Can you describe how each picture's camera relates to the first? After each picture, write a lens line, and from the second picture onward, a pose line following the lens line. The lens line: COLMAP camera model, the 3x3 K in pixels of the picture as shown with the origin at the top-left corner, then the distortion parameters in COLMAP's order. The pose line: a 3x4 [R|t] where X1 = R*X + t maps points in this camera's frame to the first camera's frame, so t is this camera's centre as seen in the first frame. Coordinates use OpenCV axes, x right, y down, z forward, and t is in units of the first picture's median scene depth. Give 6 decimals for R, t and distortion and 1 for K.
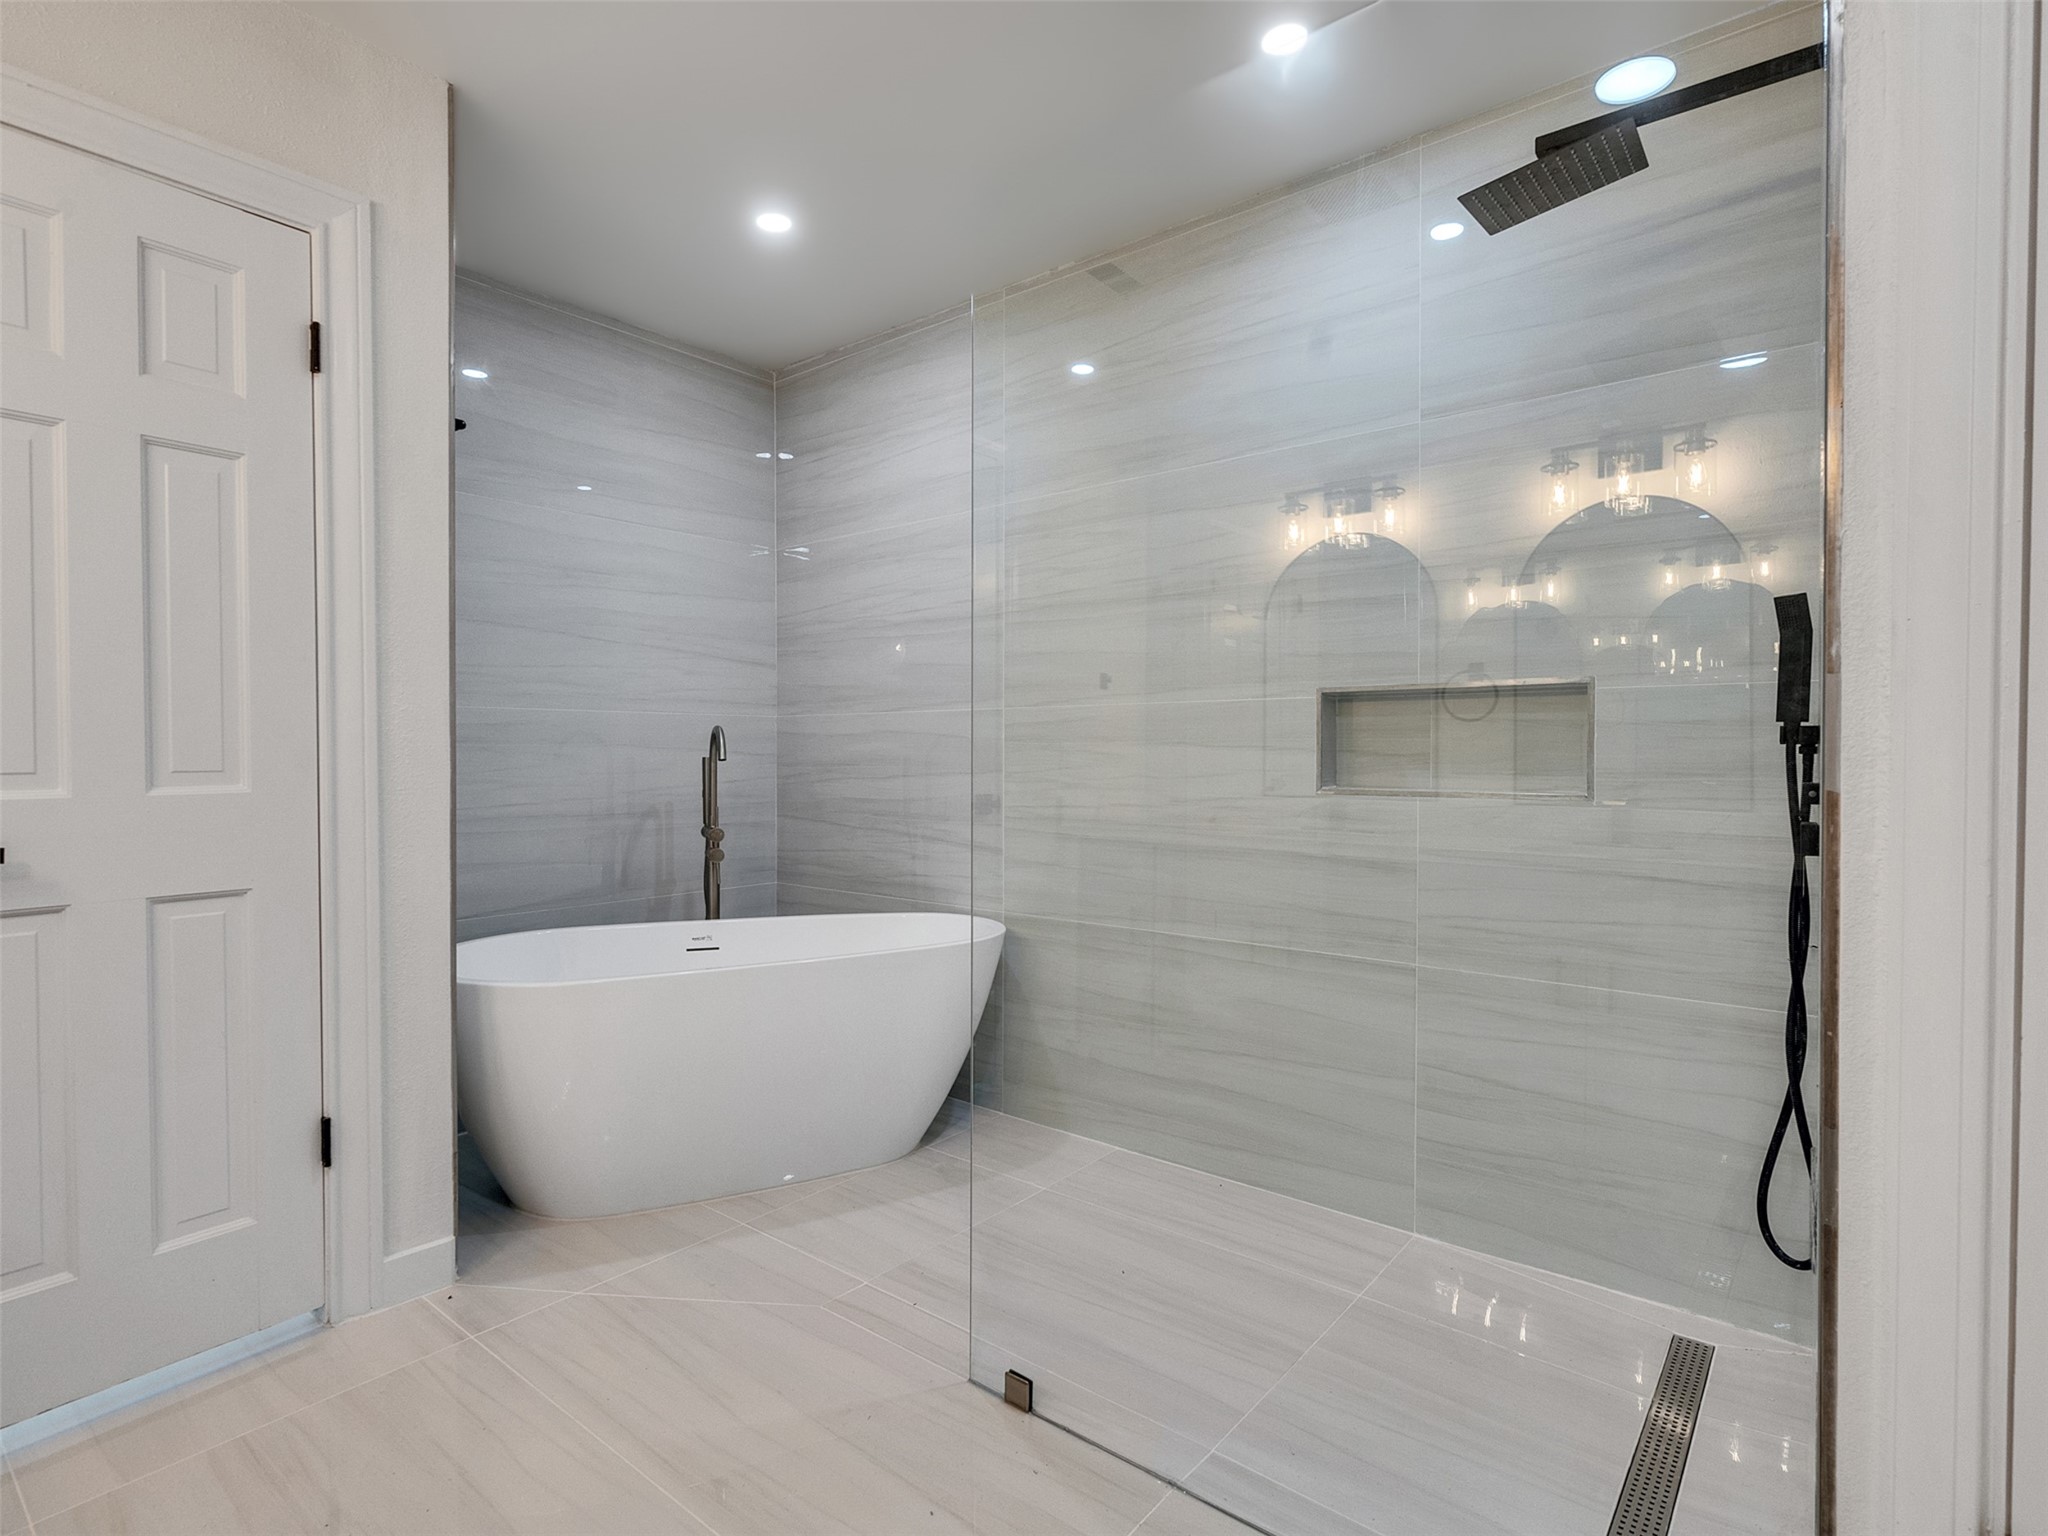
lens RADIAL K [[1055.8, 0, 1004.8], [0, 1055.8, 764.0], [0, 0, 1]] dist [0.002455, 0.001963]
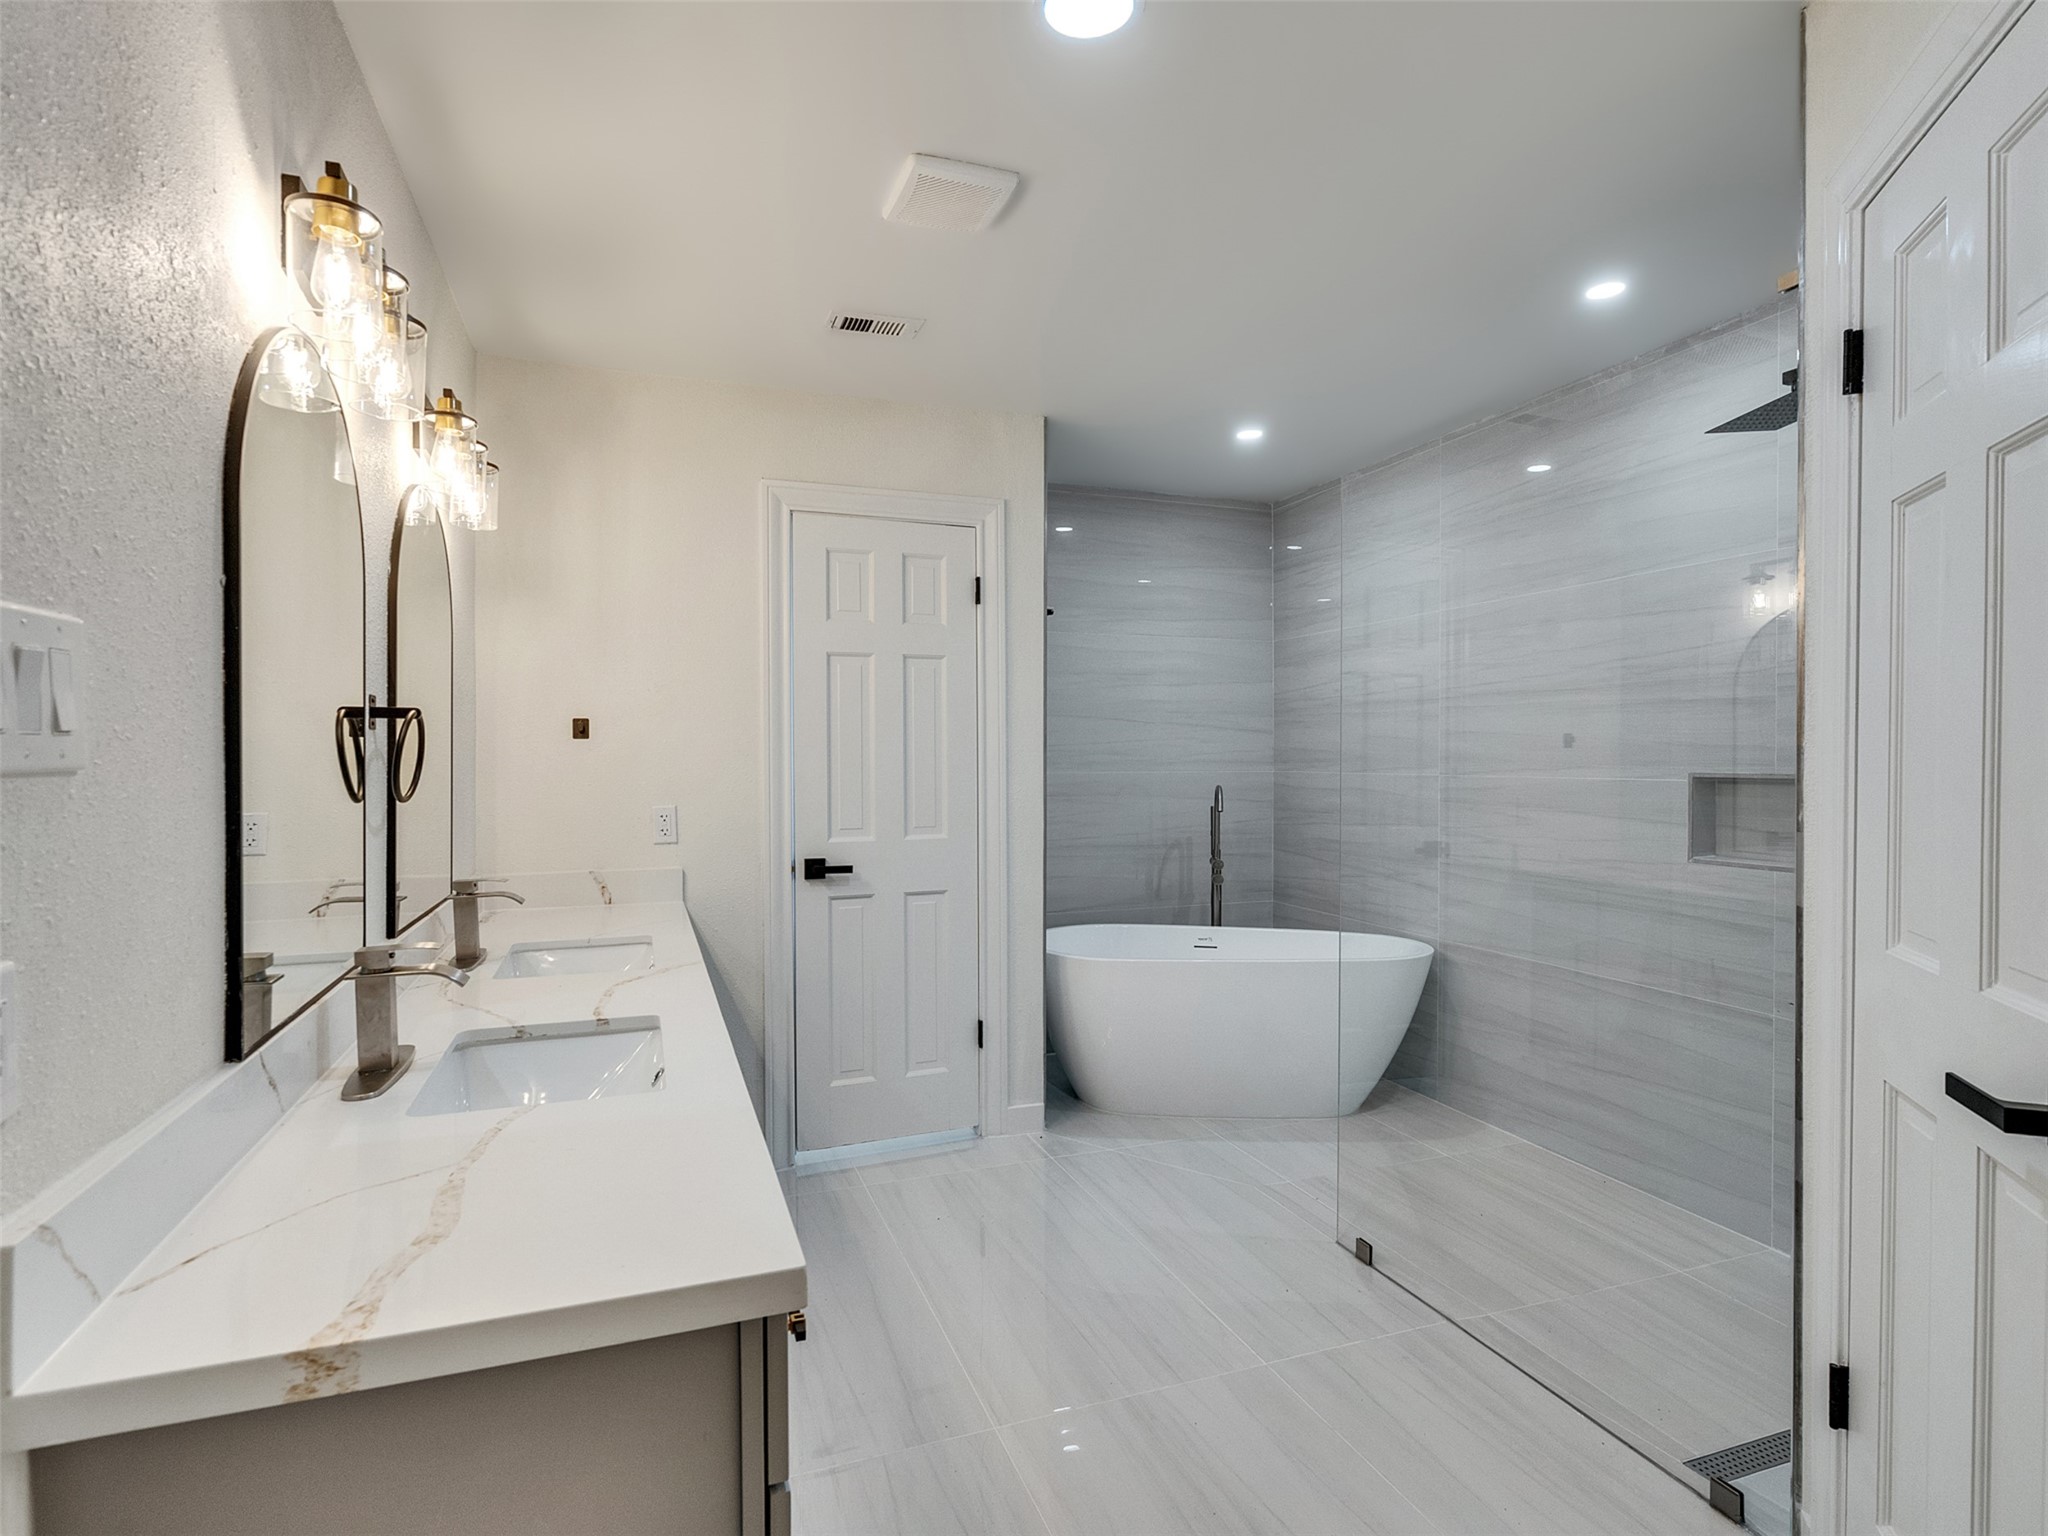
lens RADIAL K [[1055.8, 0, 1004.8], [0, 1055.8, 764.0], [0, 0, 1]] dist [0.002455, 0.001963]
pose [[0.859999, 0.003001, -0.510287, 0.219147], [-0.005328, 0.999981, -0.003098, -0.067300], [0.510268, 0.005383, 0.859998, -0.372787]]
